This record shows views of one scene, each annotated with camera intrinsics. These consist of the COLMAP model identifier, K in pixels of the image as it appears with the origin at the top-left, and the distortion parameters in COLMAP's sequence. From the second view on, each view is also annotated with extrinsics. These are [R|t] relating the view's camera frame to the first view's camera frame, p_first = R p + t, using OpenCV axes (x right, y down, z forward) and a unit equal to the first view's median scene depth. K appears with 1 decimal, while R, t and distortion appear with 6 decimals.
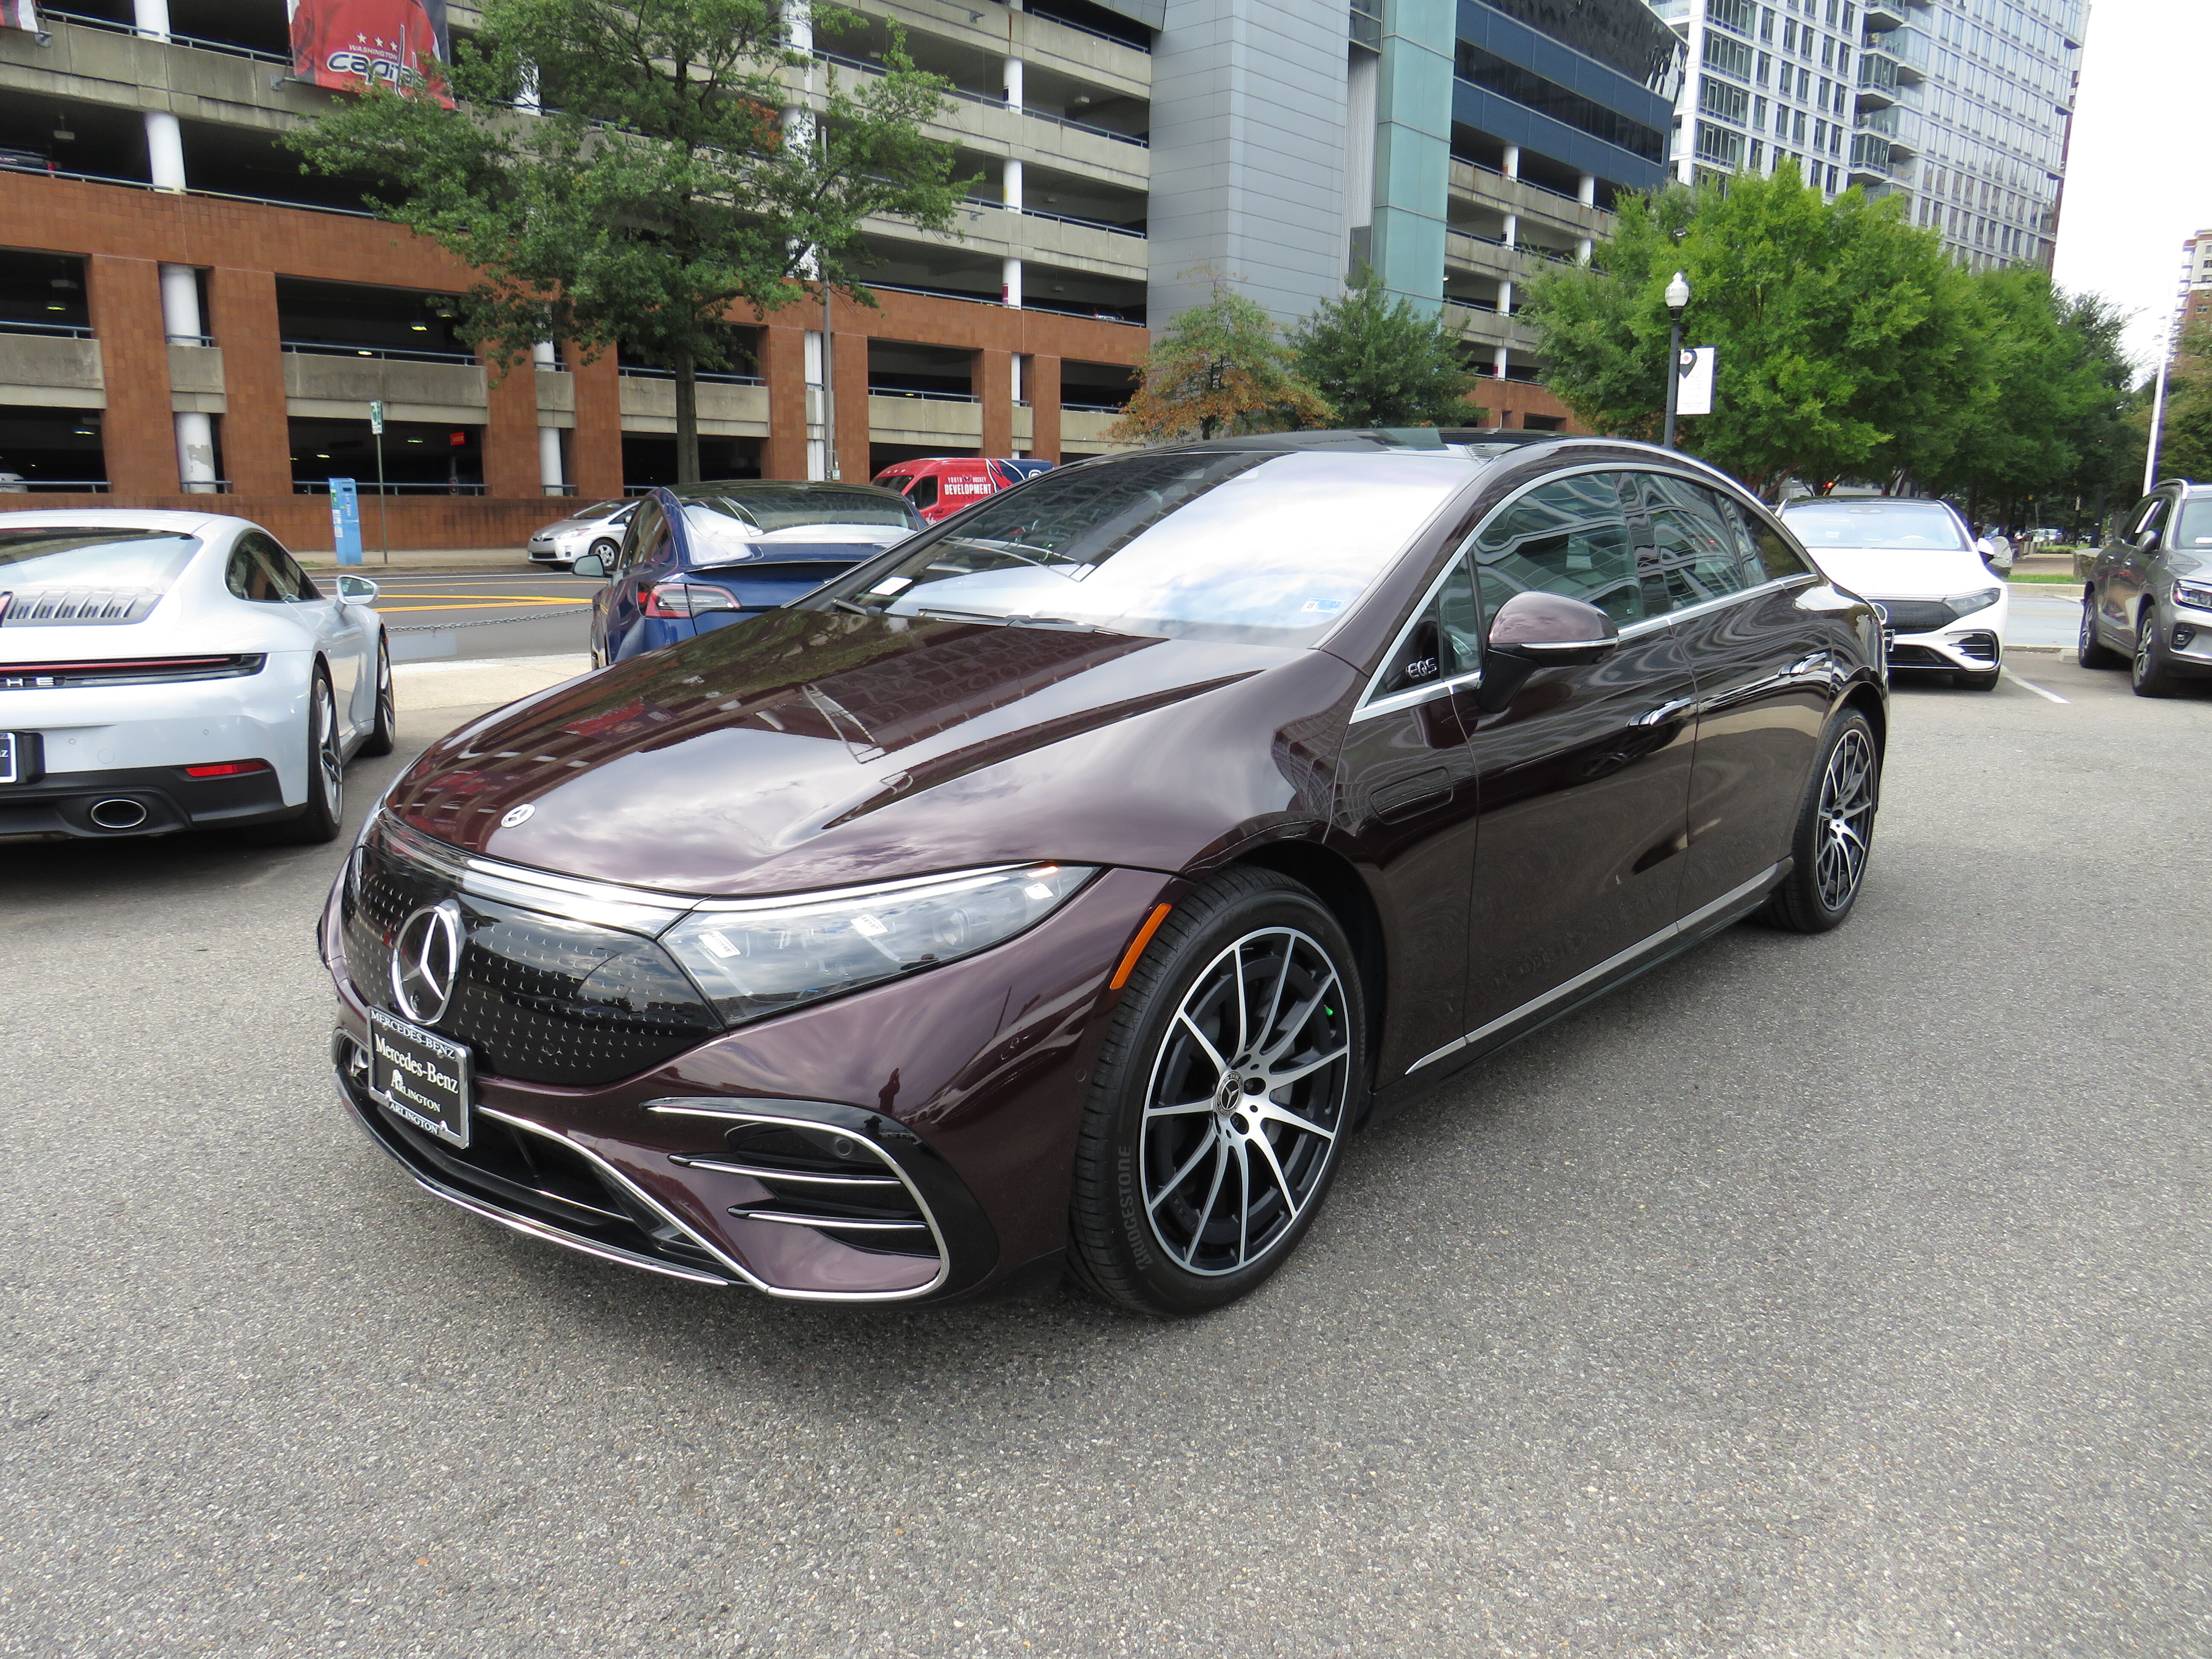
lens RADIAL K [[1571.5, 0, 1098.3], [0, 1571.5, 844.9], [0, 0, 1]] dist [-0.023904, 0.017668]
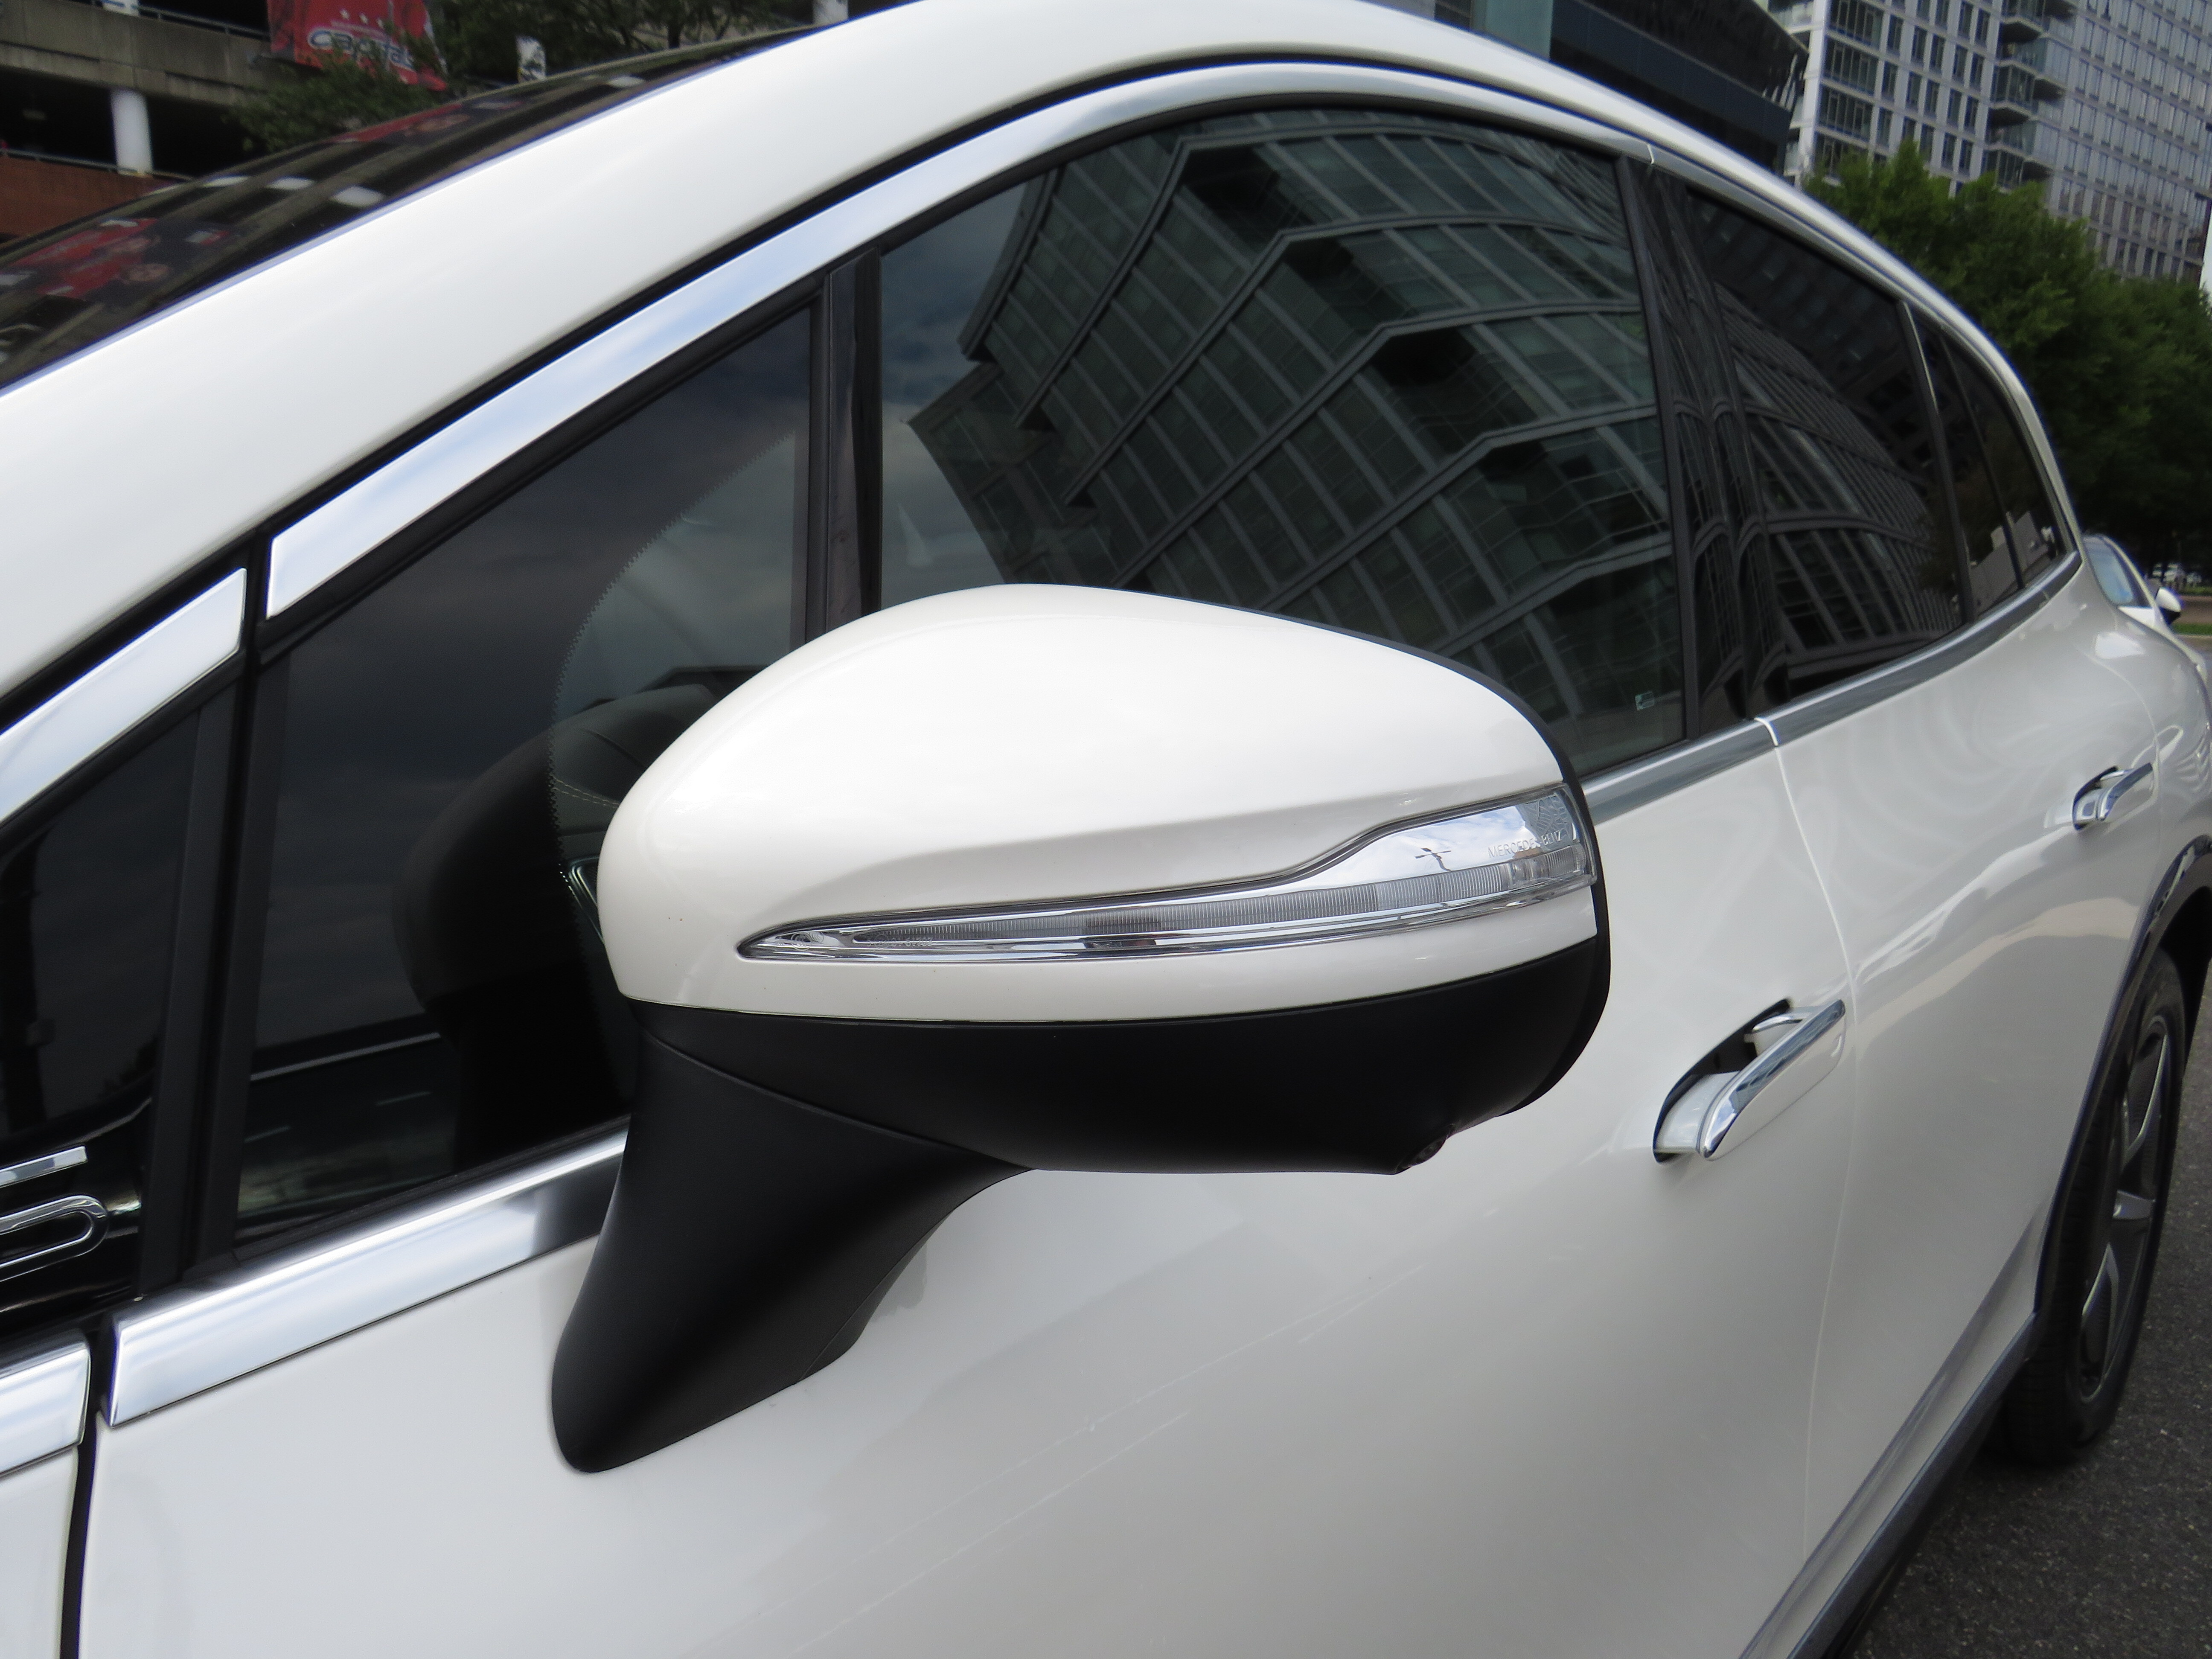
lens RADIAL K [[1571.5, 0, 1094.3], [0, 1571.5, 833.9], [0, 0, 1]] dist [-0.023904, 0.017668]
pose [[0.997679, 0.029779, -0.061235, 0.048656], [-0.030891, 0.999373, -0.017295, -0.021876], [0.060681, 0.019146, 0.997974, 0.100662]]
